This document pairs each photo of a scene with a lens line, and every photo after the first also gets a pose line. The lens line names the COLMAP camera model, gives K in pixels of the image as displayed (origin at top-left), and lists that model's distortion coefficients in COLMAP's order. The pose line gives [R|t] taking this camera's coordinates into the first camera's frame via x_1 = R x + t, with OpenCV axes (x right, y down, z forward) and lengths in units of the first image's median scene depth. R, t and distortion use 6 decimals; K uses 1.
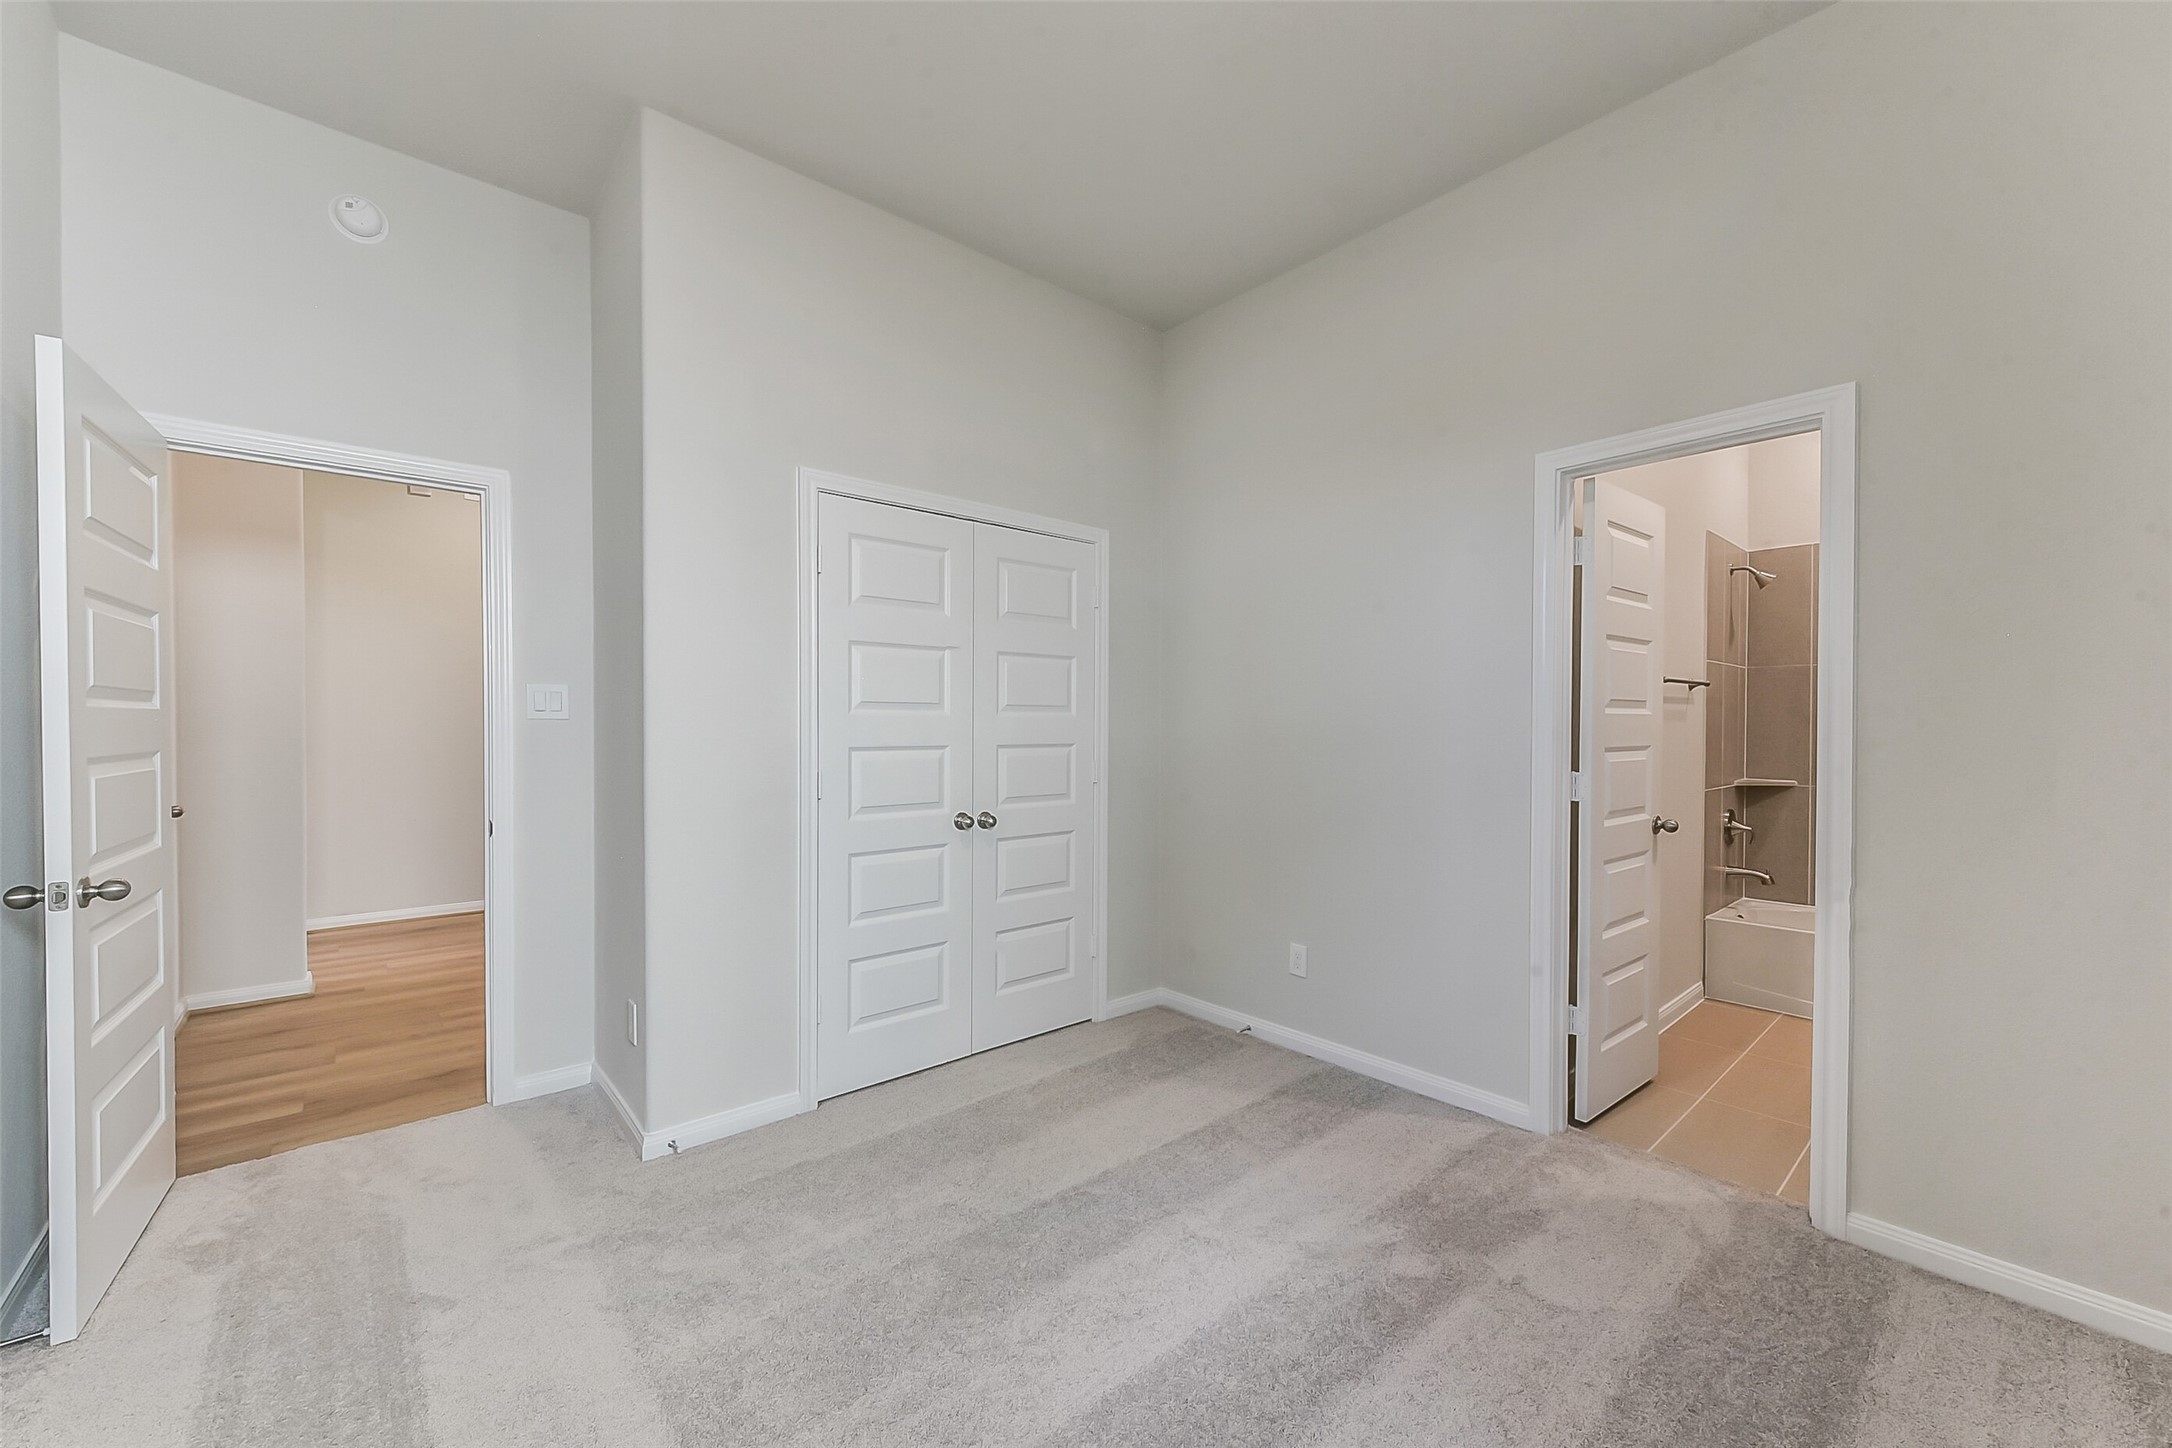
lens RADIAL K [[849.1, 0, 1095.4], [0, 849.1, 728.3], [0, 0, 1]] dist [0.006122, -0.000552]
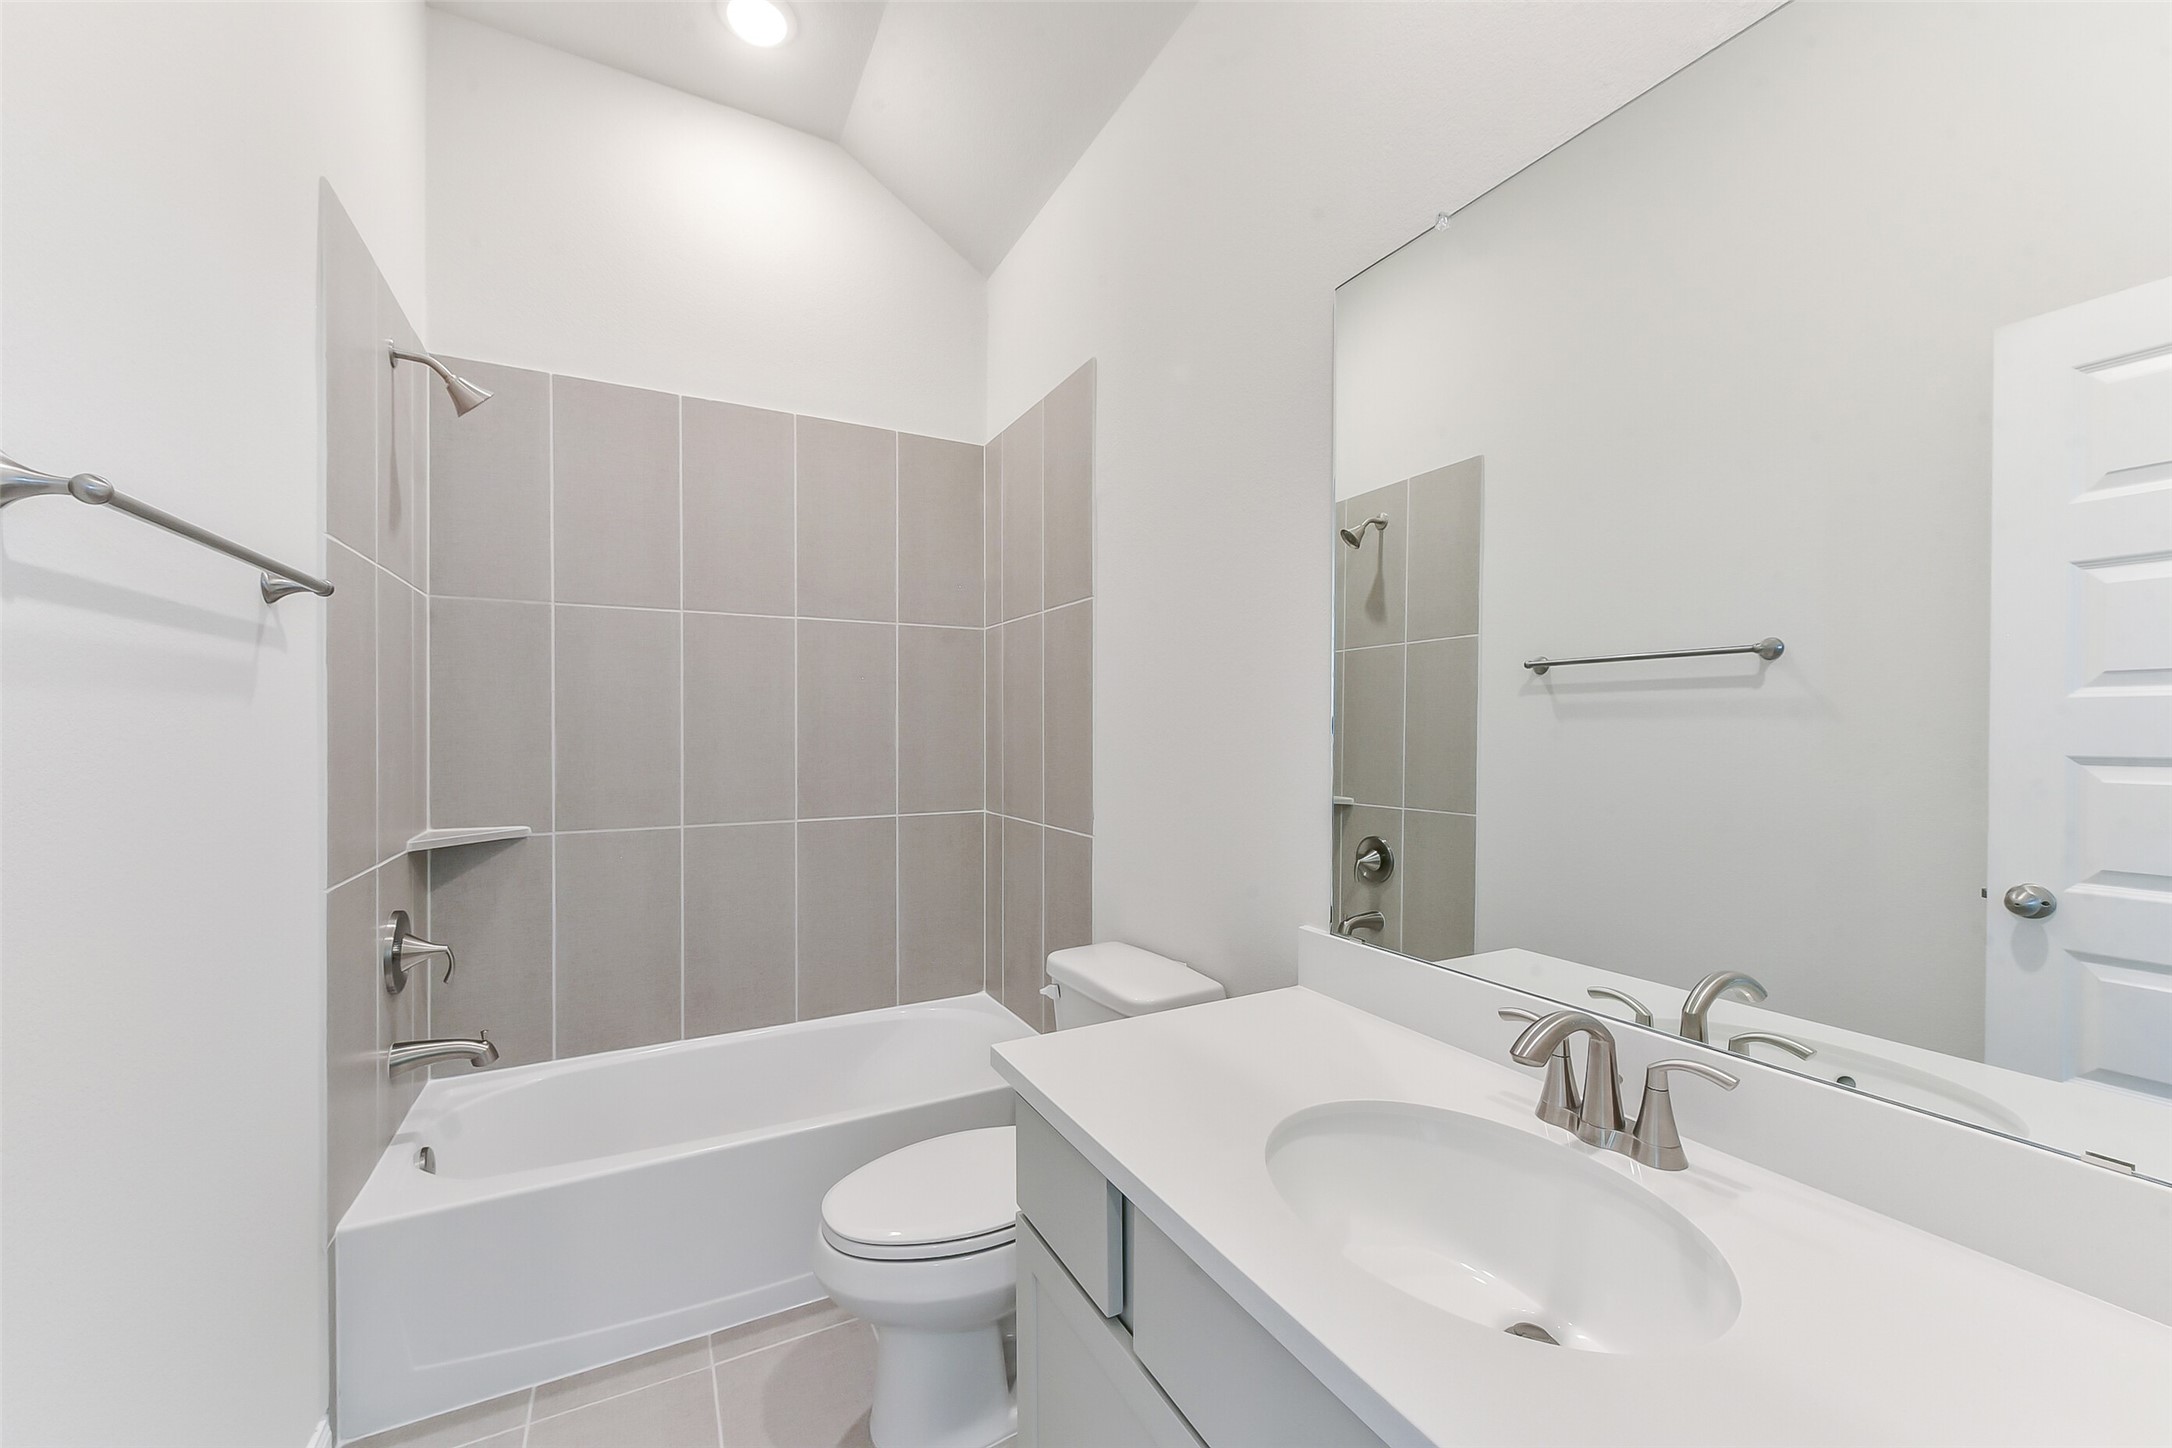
lens RADIAL K [[843.6, 0, 1085.4], [0, 843.6, 733.2], [0, 0, 1]] dist [0.002396, -0.000448]
pose [[0.232890, -0.010046, 0.972451, 0.488524], [0.005824, 0.999943, 0.008935, 0.003957], [-0.972486, 0.003583, 0.232936, 0.666906]]
